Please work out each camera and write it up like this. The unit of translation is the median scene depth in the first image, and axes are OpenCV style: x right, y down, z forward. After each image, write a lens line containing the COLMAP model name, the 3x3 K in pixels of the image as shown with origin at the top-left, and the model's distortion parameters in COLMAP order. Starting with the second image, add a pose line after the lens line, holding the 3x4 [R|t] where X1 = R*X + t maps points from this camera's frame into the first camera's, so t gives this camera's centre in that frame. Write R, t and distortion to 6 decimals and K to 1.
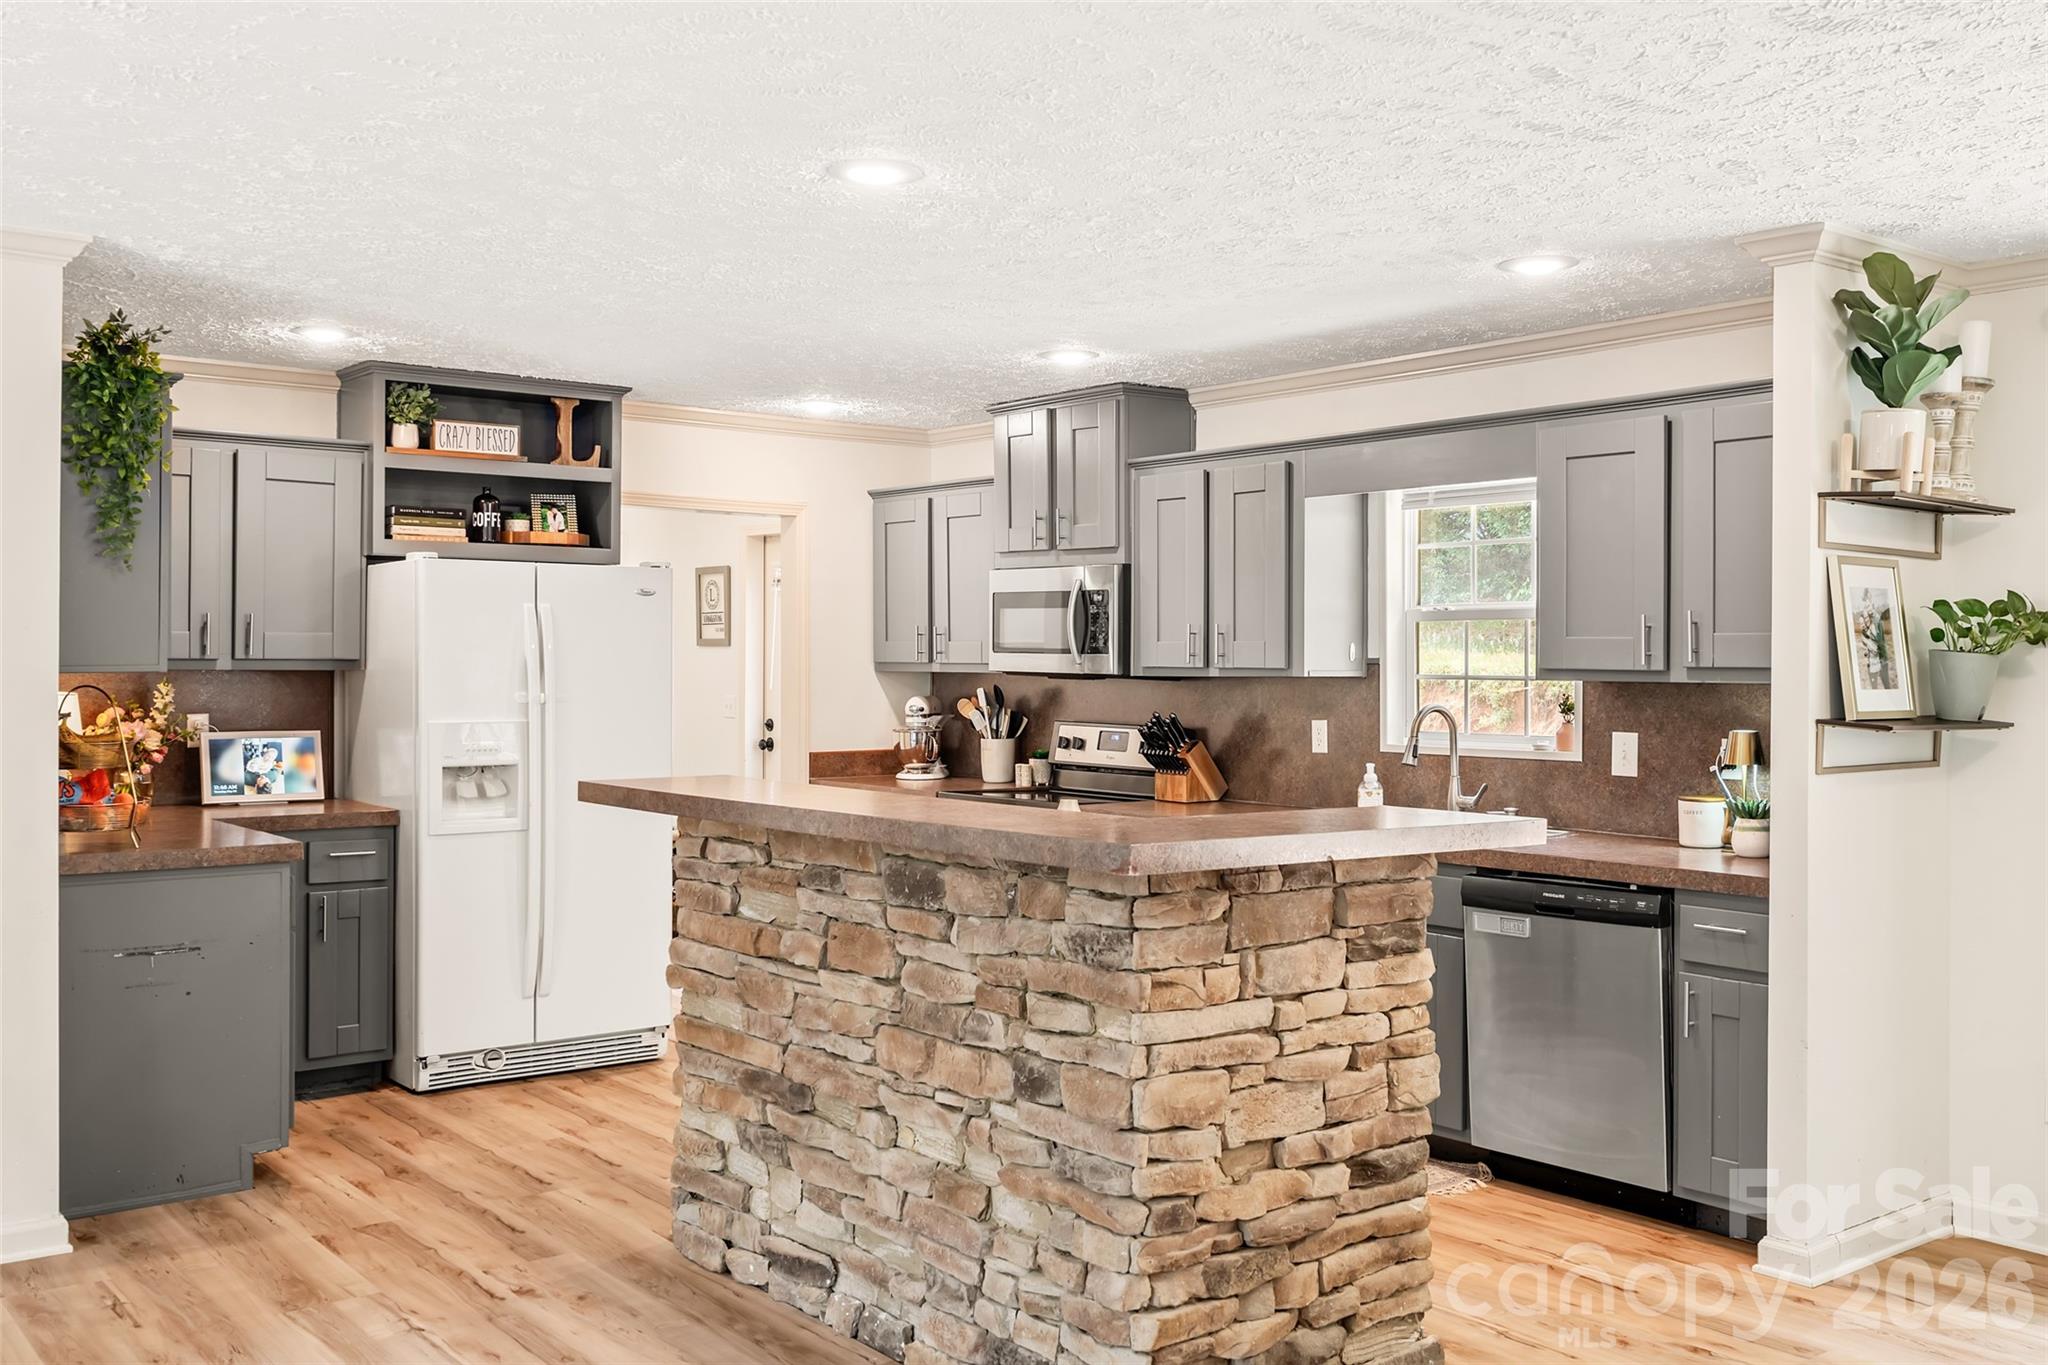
lens RADIAL K [[1845.8, 0, 1023.5], [0, 1845.8, 656.9], [0, 0, 1]] dist [0.003661, 0.011351]
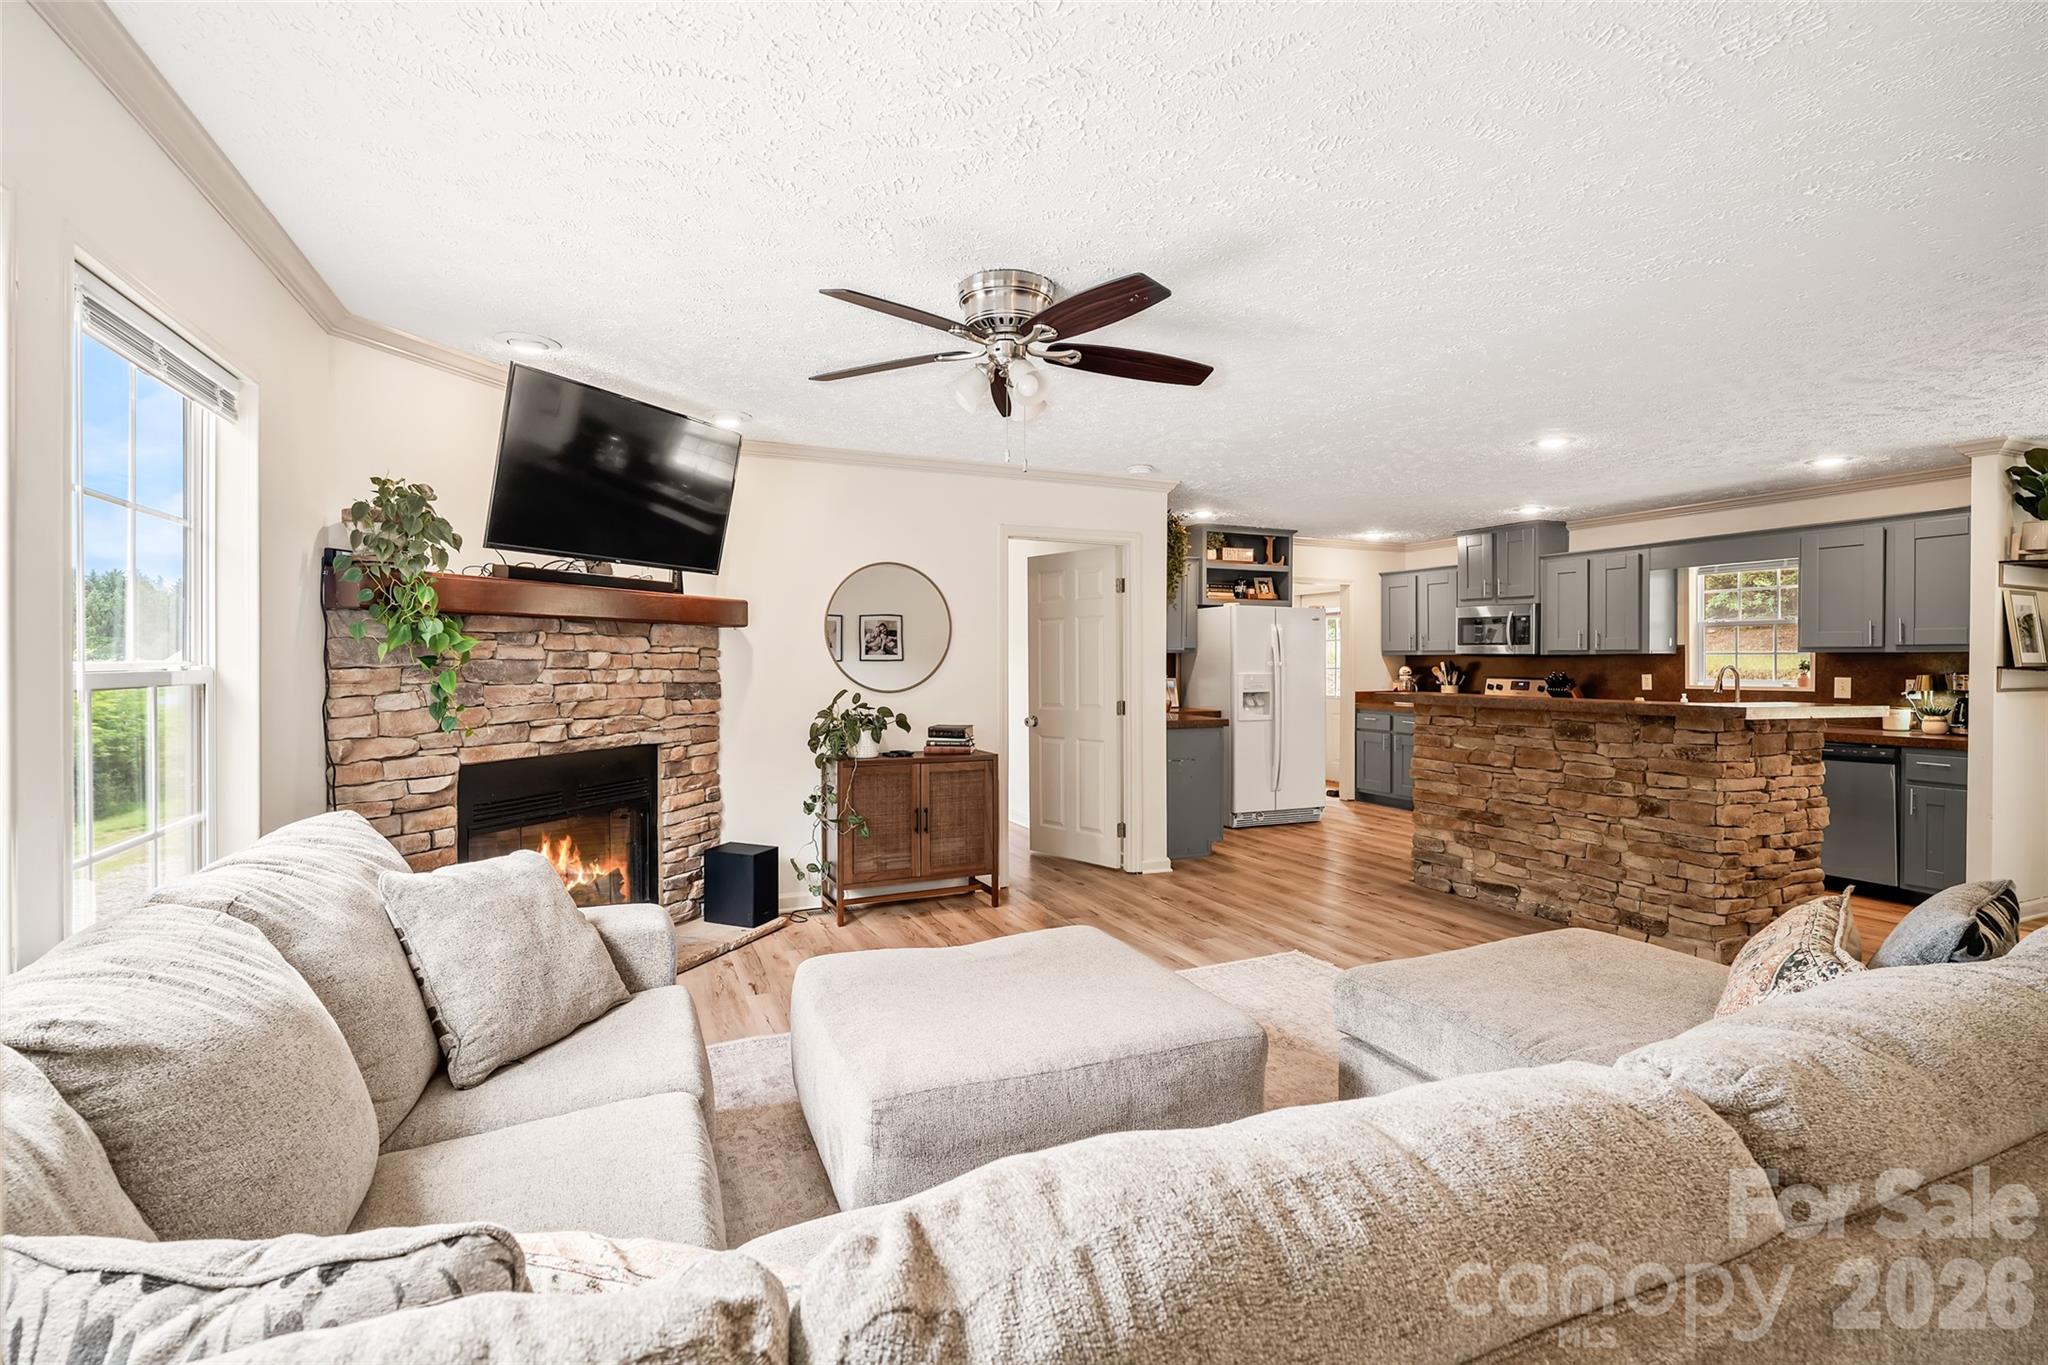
lens RADIAL K [[931.0, 0, 1037.9], [0, 931.0, 667.7], [0, 0, 1]] dist [0.003931, 0.000421]
pose [[0.970921, -0.000549, -0.239398, -0.311396], [0.002629, 0.999962, 0.008368, 0.018151], [0.239384, -0.008754, 0.970885, -0.257614]]
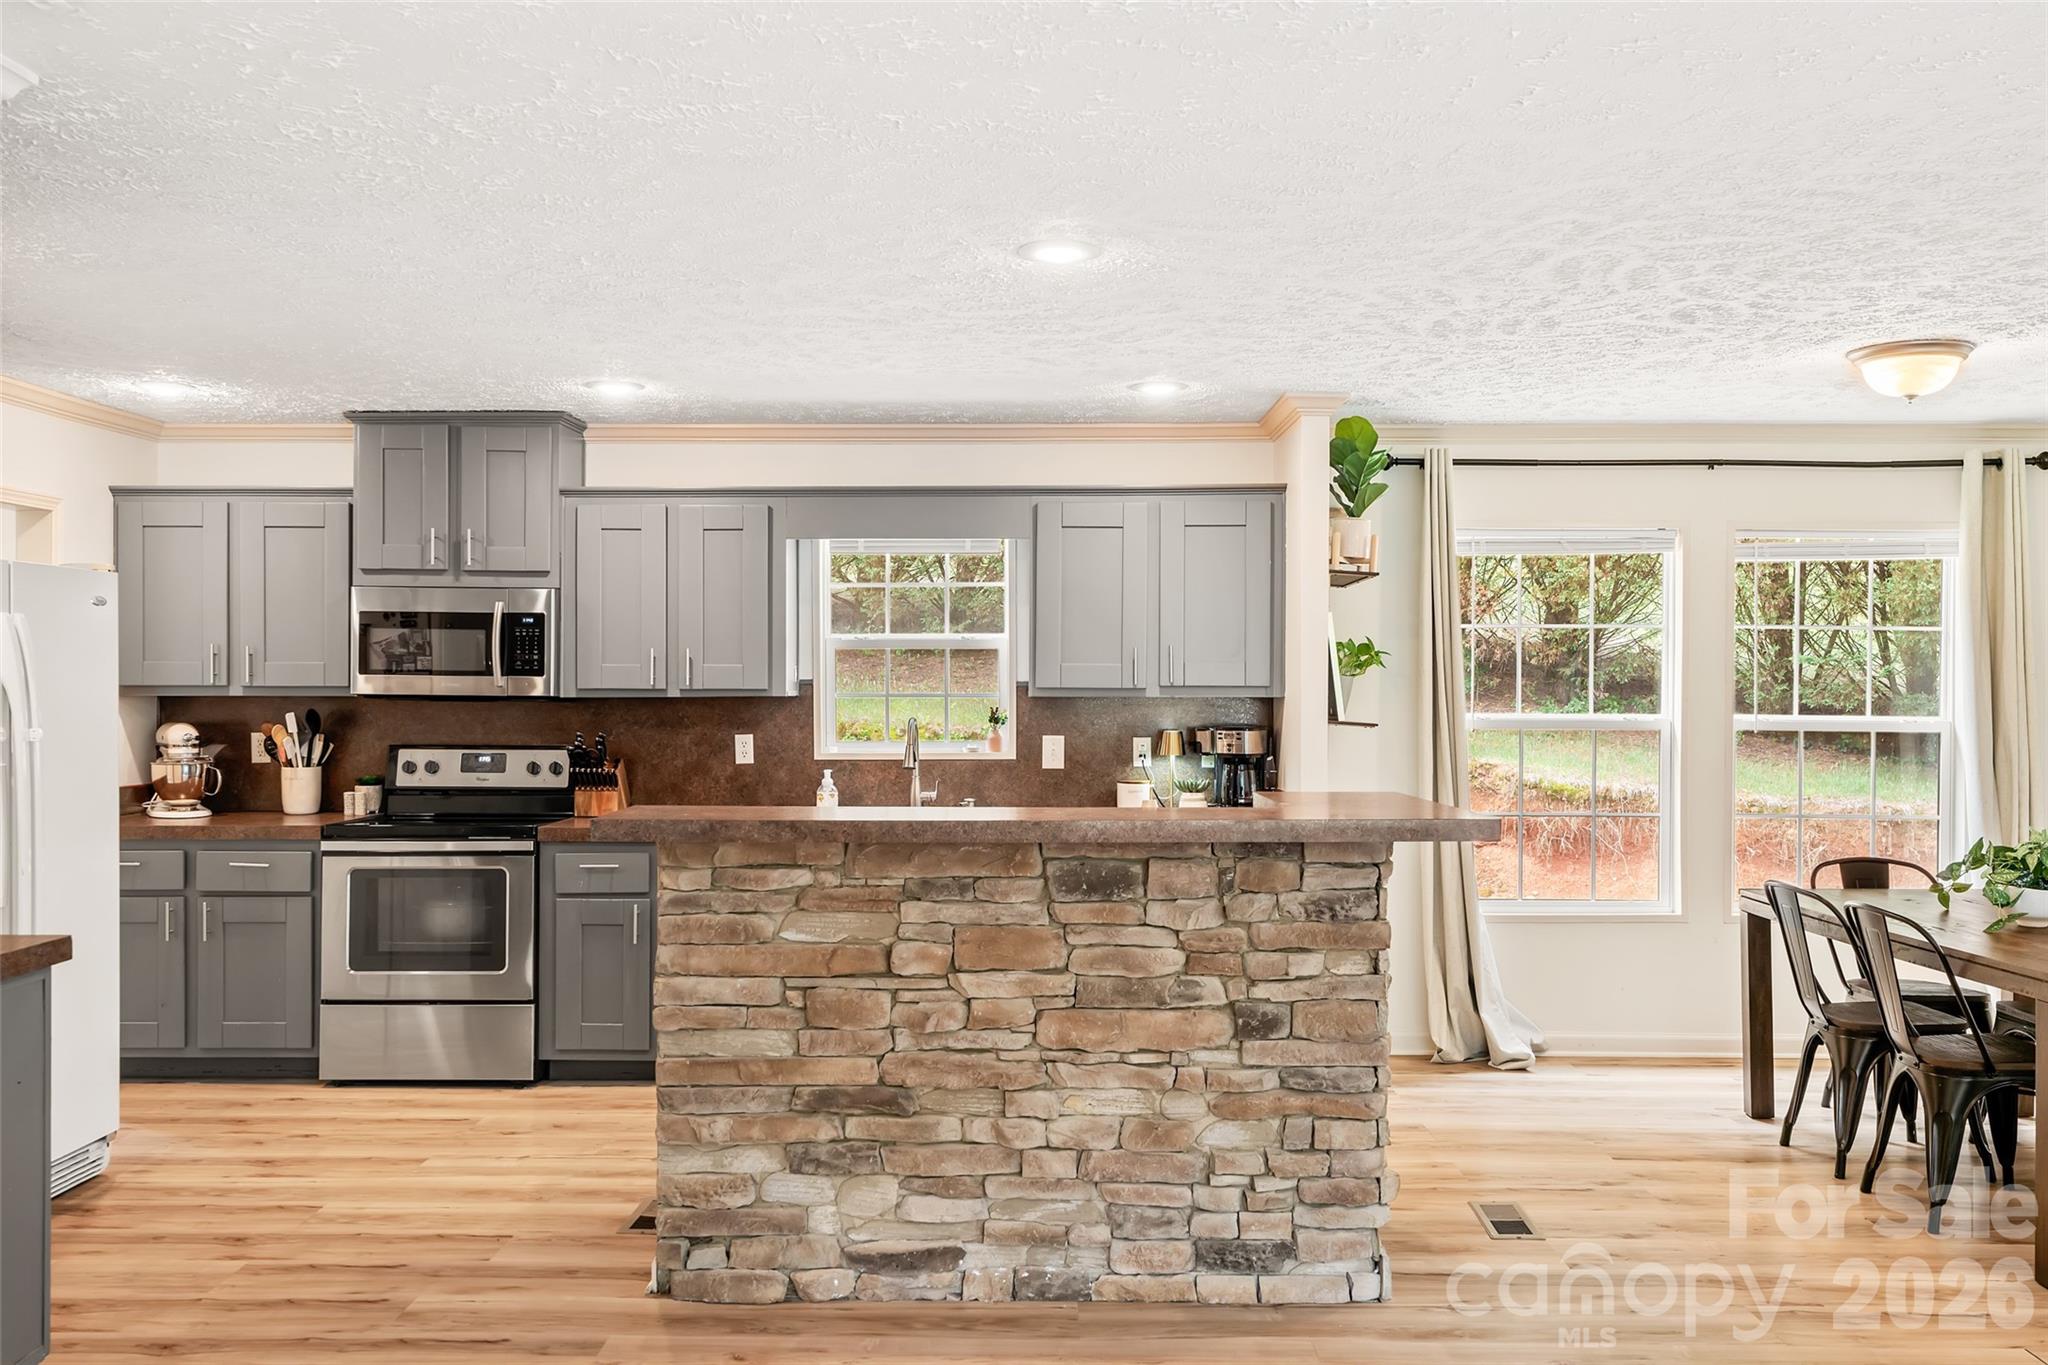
lens RADIAL K [[1681.0, 0, 1016.6], [0, 1681.0, 669.6], [0, 0, 1]] dist [0.001831, -0.000333]
pose [[0.634895, 0.000366, 0.772599, -0.615644], [0.000795, 0.999999, -0.001126, -0.004851], [-0.772598, 0.001329, 0.634894, 0.256323]]
